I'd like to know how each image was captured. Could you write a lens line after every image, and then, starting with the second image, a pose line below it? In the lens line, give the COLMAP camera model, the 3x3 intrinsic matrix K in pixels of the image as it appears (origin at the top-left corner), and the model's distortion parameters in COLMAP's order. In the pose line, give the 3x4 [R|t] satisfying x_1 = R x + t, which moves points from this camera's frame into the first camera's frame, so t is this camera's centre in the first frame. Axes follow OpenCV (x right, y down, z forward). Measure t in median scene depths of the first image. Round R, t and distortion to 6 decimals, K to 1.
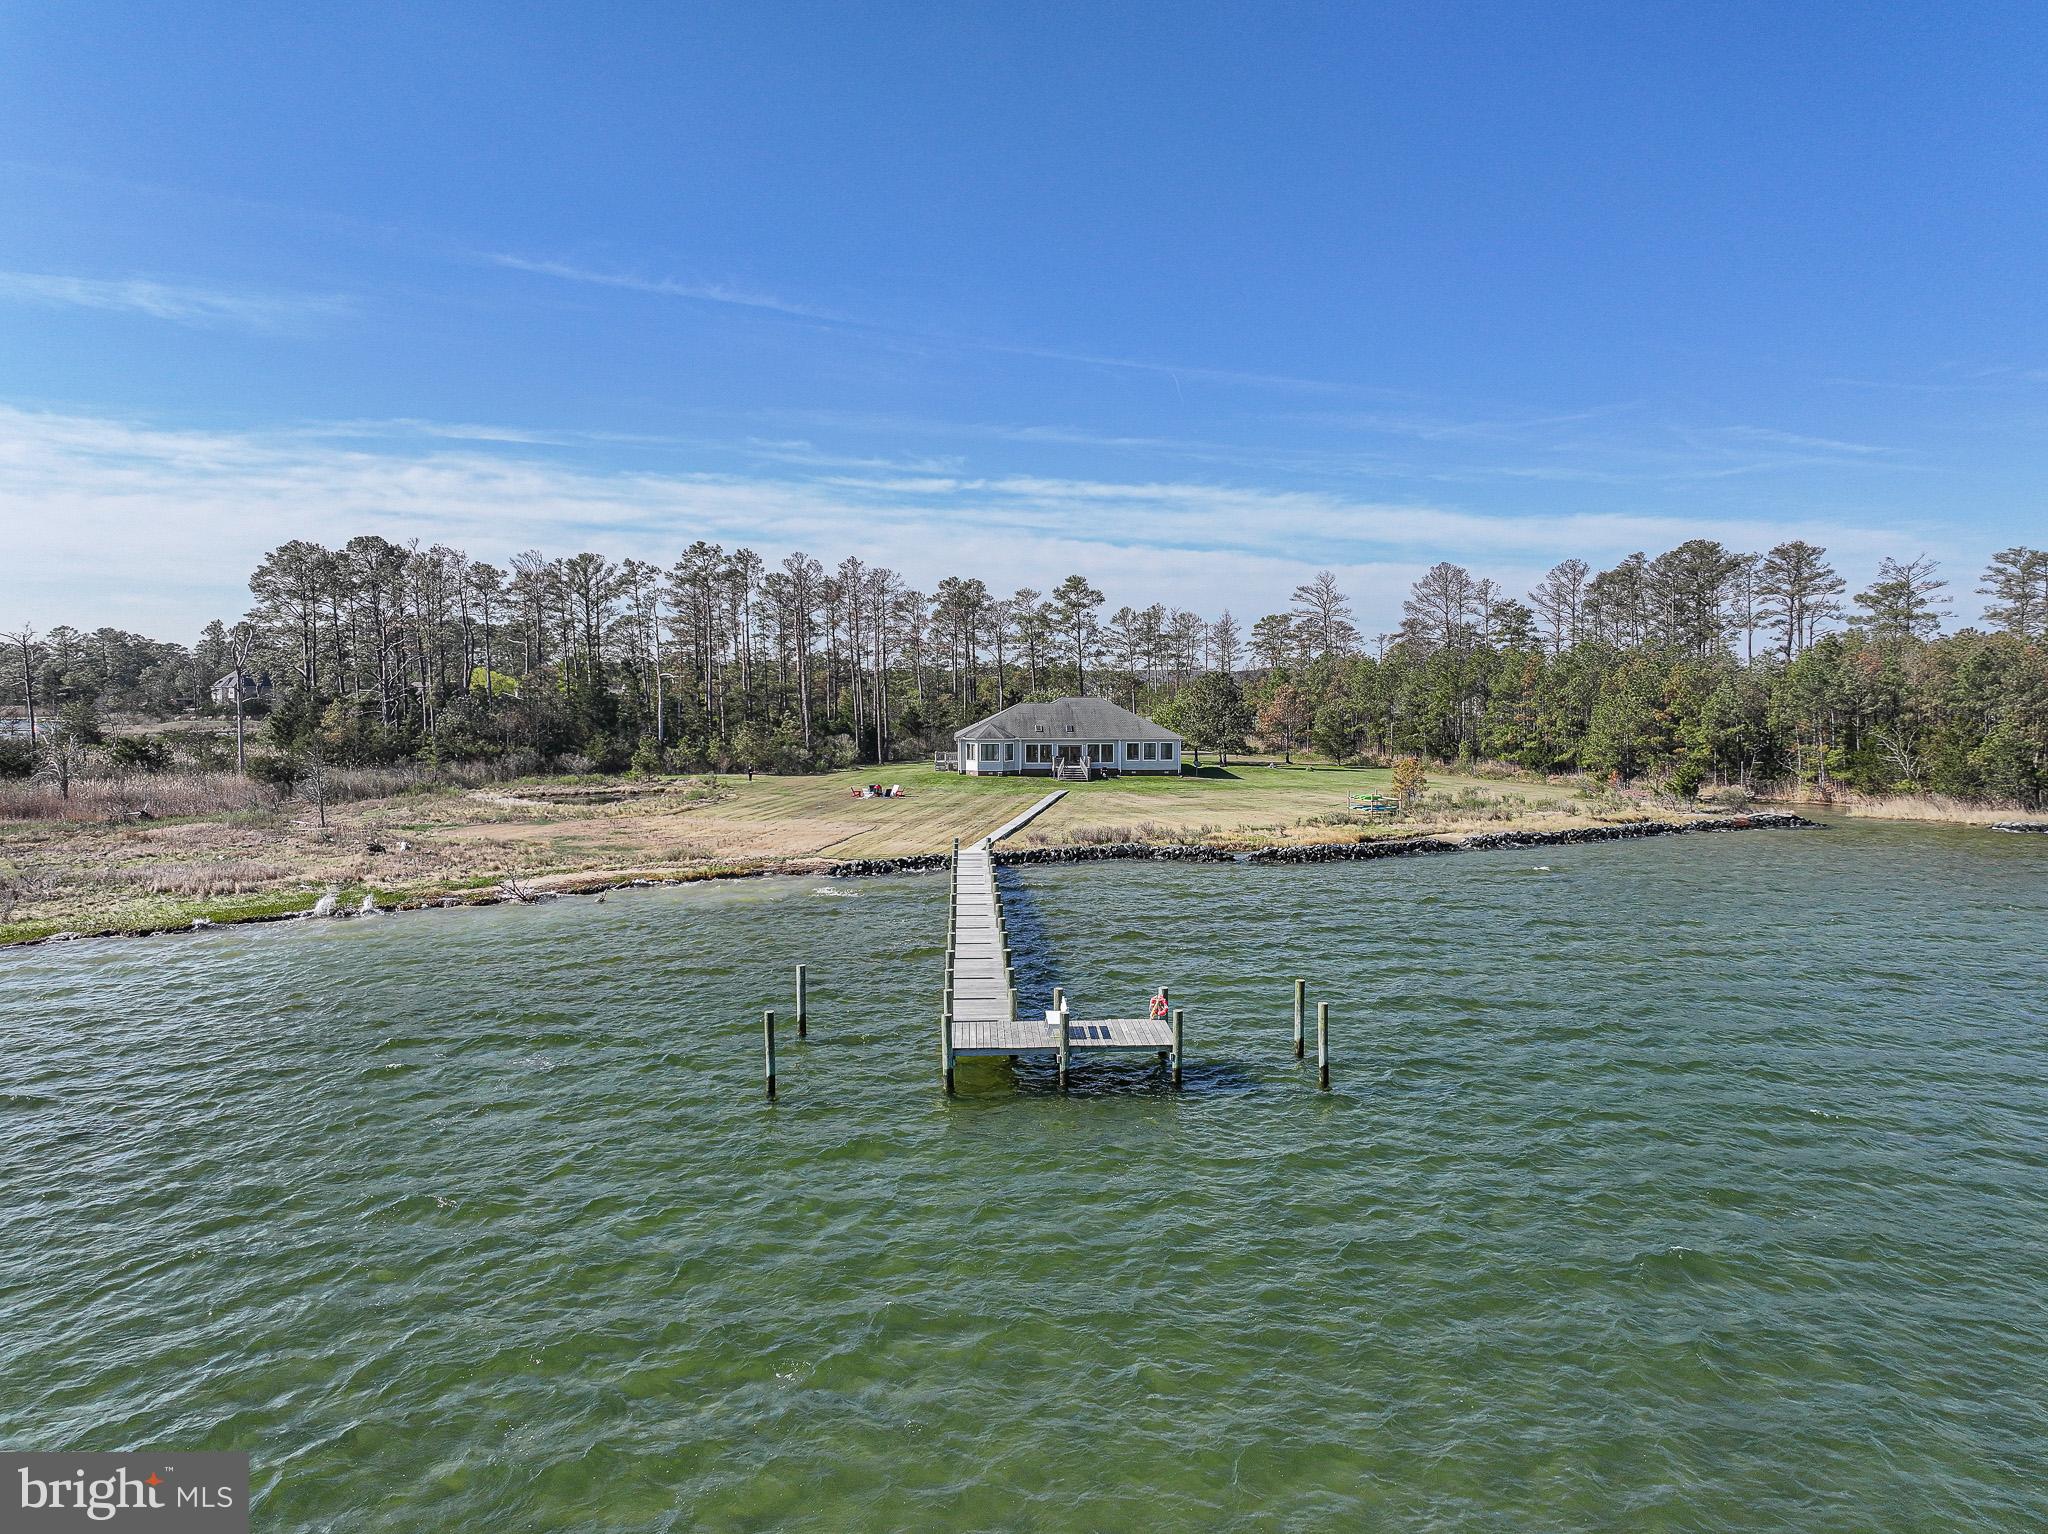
lens RADIAL K [[1470.5, 0, 1024.0], [0, 1470.5, 767.0], [0, 0, 1]] dist [0.007729, 0.003766]
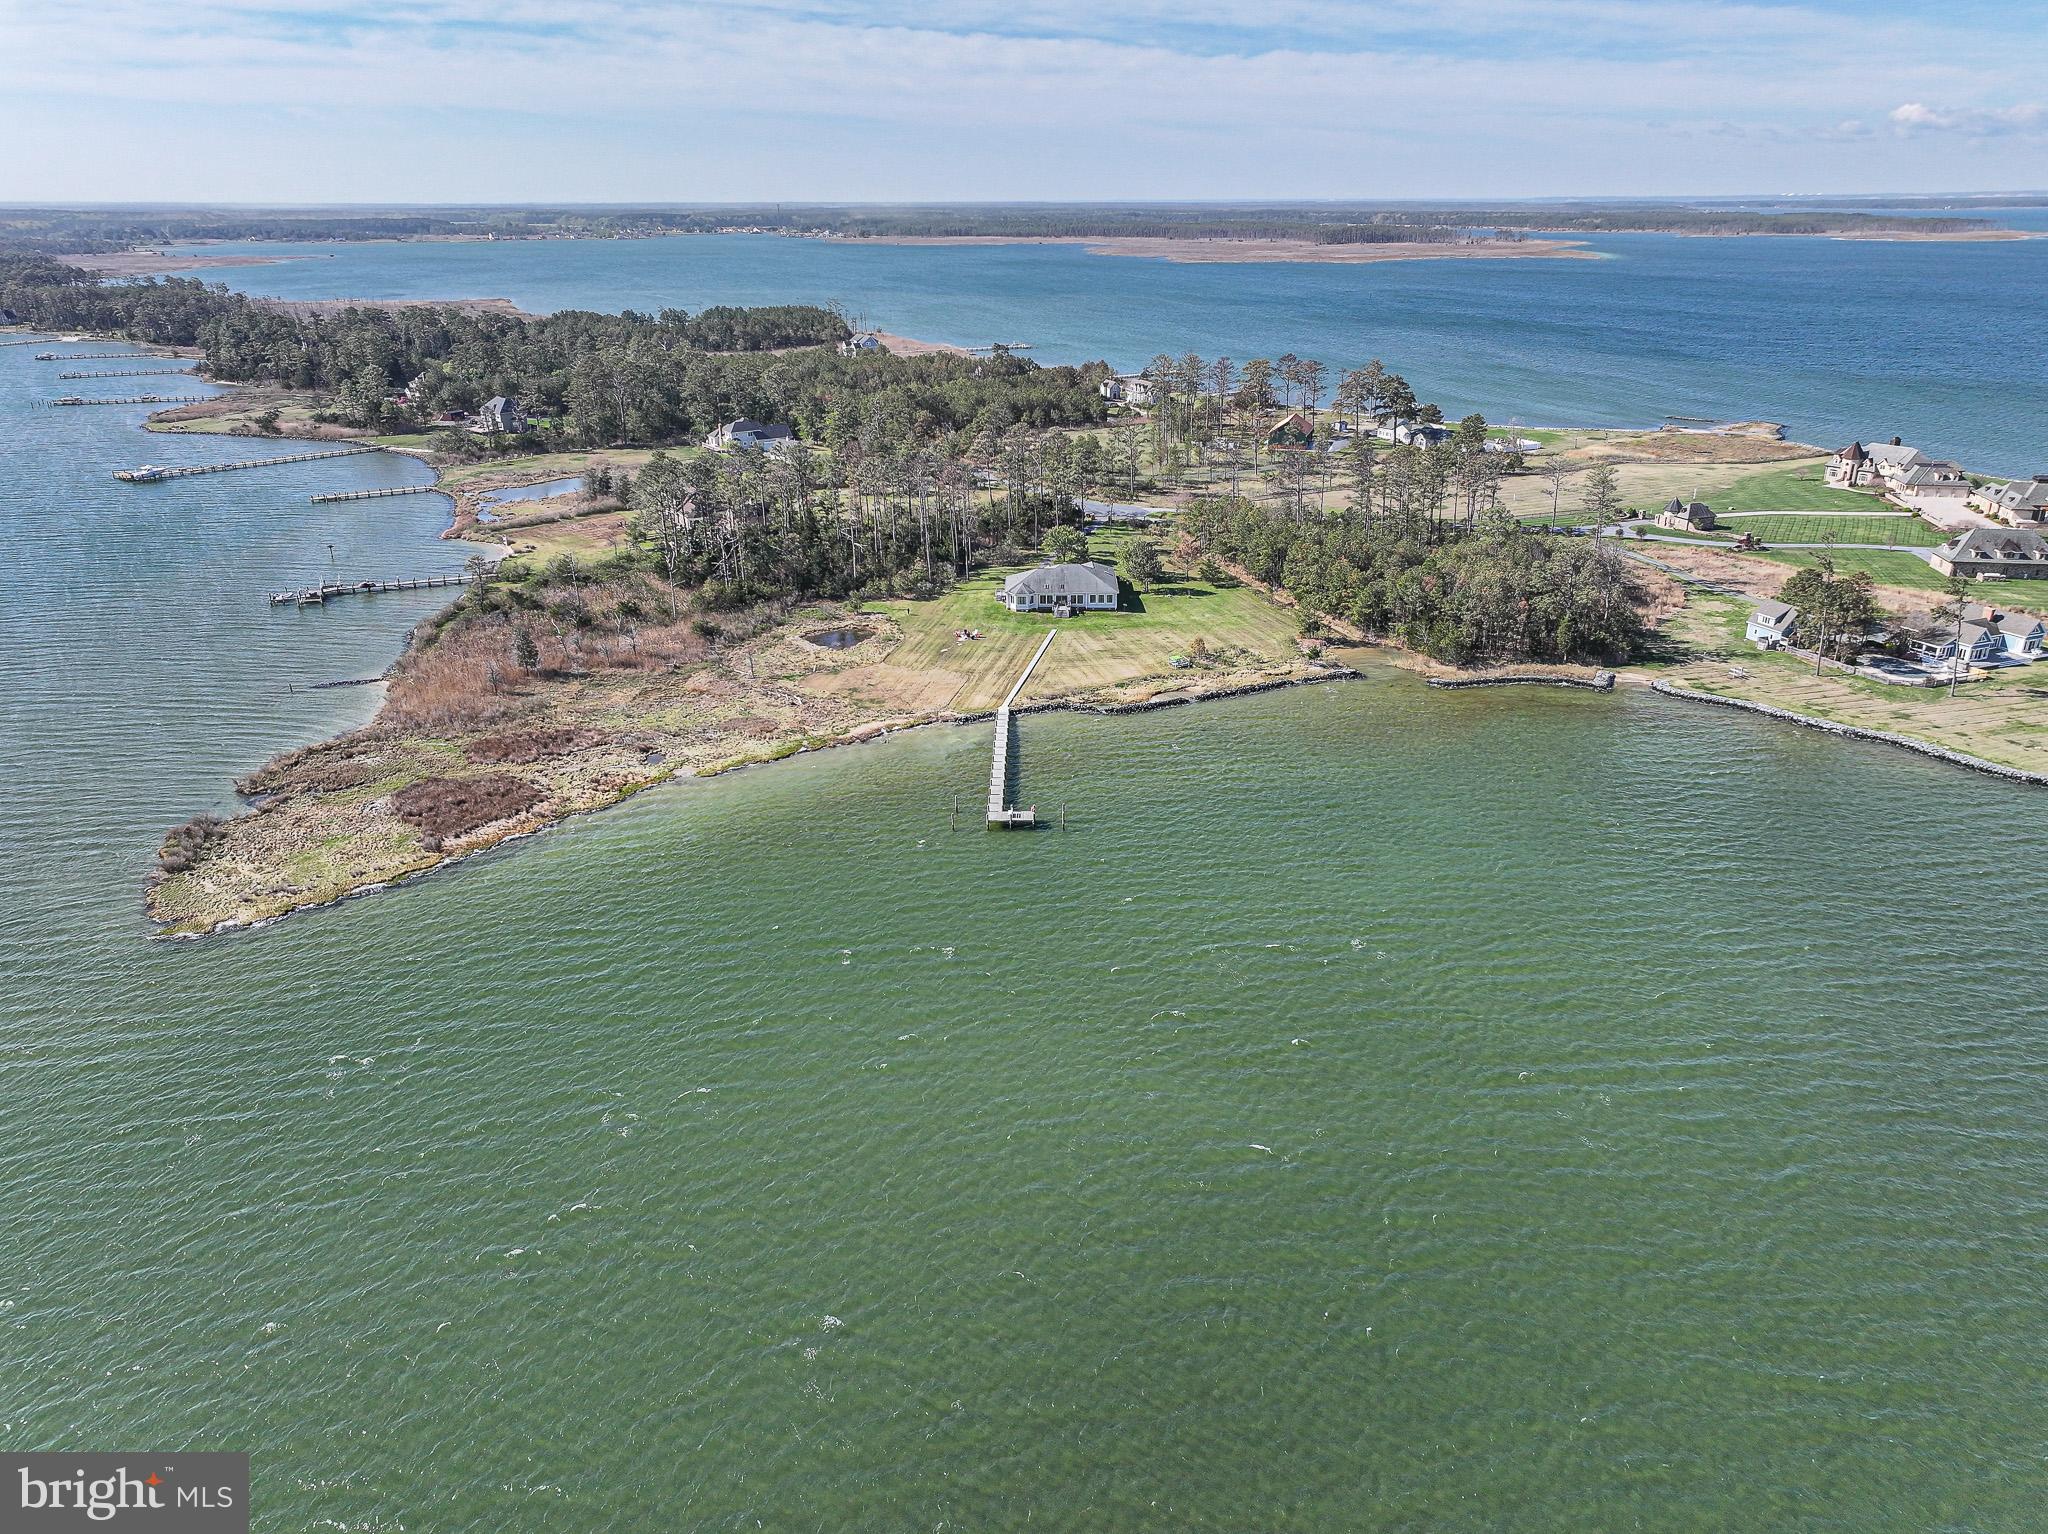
lens RADIAL K [[1470.5, 0, 1024.0], [0, 1470.5, 767.0], [0, 0, 1]] dist [0.007729, 0.003766]
pose [[0.998447, 0.018782, -0.052440, 0.090094], [-0.001515, 0.950246, 0.311497, -0.421475], [0.055681, -0.310934, 0.948799, -0.998140]]
